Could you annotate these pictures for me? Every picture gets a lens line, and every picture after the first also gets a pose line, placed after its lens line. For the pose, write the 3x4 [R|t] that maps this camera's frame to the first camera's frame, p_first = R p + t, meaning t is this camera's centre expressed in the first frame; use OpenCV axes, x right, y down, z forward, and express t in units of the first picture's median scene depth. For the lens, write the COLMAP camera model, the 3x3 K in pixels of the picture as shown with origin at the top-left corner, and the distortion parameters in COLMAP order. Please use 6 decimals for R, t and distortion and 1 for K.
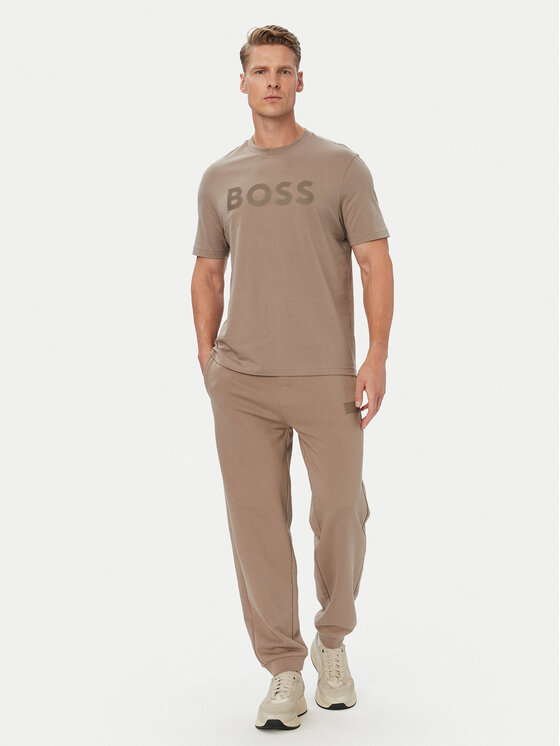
lens RADIAL K [[1223.2, 0, 280.0], [0, 1223.2, 373.0], [0, 0, 1]] dist [-0.169129, 0.024185]
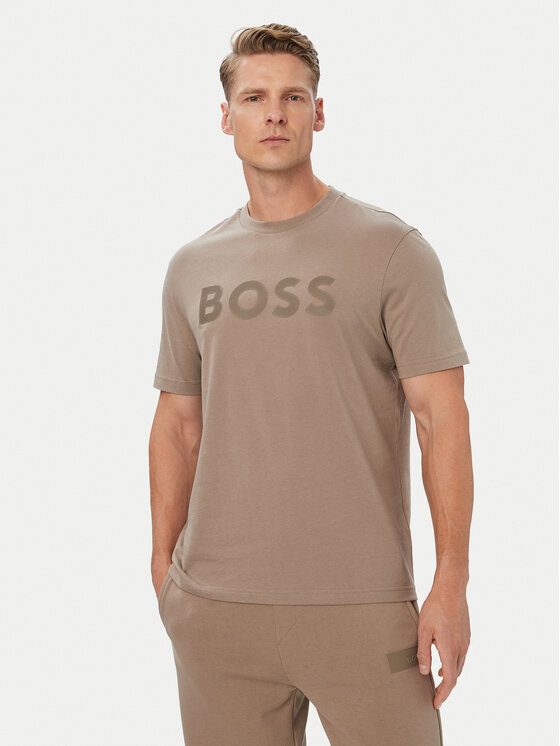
lens RADIAL K [[1155.4, 0, 280.0], [0, 1155.4, 373.0], [0, 0, 1]] dist [-0.035139, -0.075170]
pose [[0.997066, -0.008470, -0.076072, 0.041071], [0.005127, 0.999017, -0.044036, -0.081493], [0.076370, 0.043517, 0.996129, 0.416866]]
